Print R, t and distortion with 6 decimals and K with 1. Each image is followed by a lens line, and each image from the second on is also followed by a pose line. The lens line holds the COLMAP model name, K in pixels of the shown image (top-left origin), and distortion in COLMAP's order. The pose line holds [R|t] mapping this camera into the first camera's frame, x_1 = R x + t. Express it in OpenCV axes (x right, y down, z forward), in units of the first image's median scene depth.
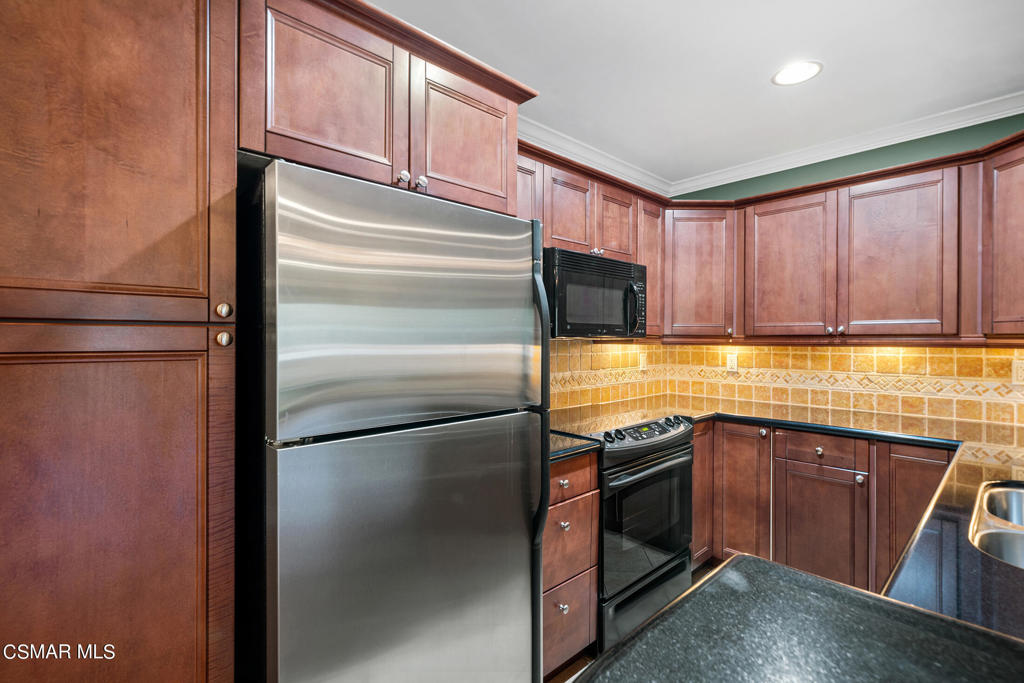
lens RADIAL K [[474.3, 0, 505.3], [0, 474.3, 341.6], [0, 0, 1]] dist [0.004223, 0.000740]
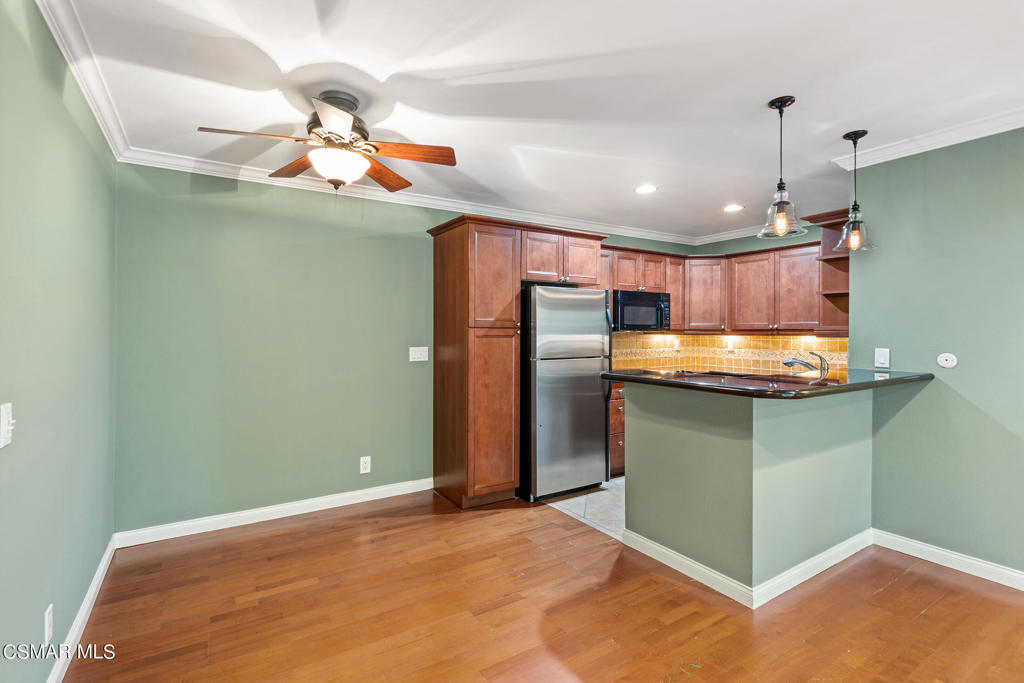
lens RADIAL K [[474.3, 0, 501.6], [0, 474.3, 331.1], [0, 0, 1]] dist [0.004223, 0.000740]
pose [[0.982291, -0.000931, -0.187362, -0.012322], [-0.000004, 0.999988, -0.004989, 0.001537], [0.187364, 0.004901, 0.982278, -1.046894]]
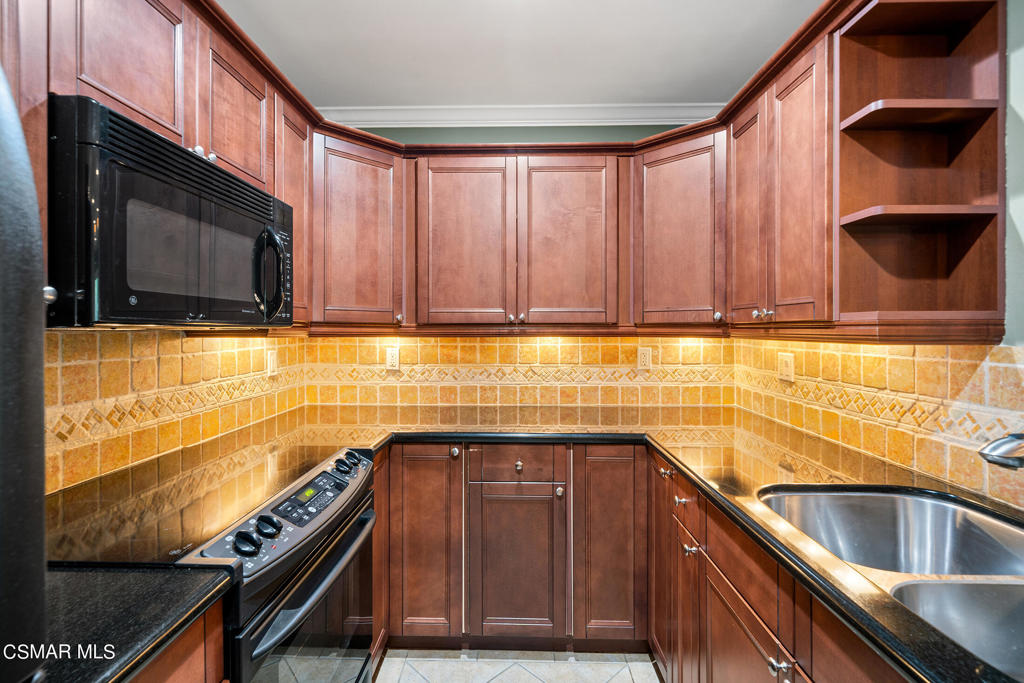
lens RADIAL K [[484.1, 0, 508.5], [0, 484.1, 332.0], [0, 0, 1]] dist [0.001117, 0.002761]
pose [[0.694069, -0.006299, 0.719881, 0.046367], [0.004573, 0.999980, 0.004341, -0.002349], [-0.719894, 0.000279, 0.694084, 0.392736]]
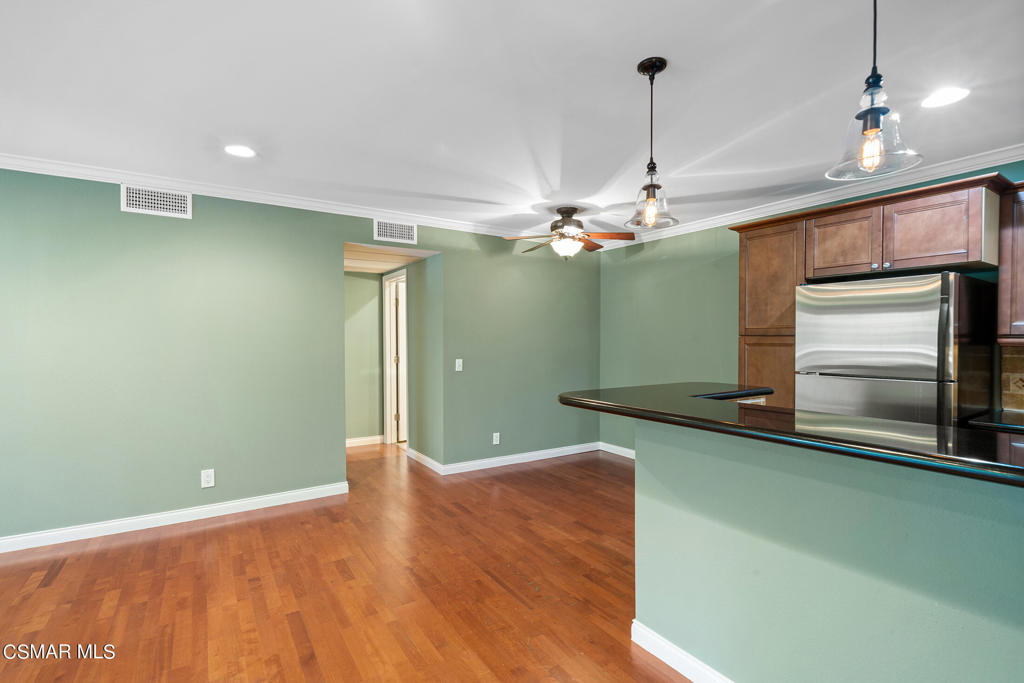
lens RADIAL K [[484.1, 0, 517.3], [0, 484.1, 348.3], [0, 0, 1]] dist [0.001117, 0.002761]
pose [[-0.154226, 0.021432, -0.987803, 1.149750], [-0.004544, 0.999739, 0.022400, -0.007067], [0.988025, 0.007944, -0.154088, -0.142086]]
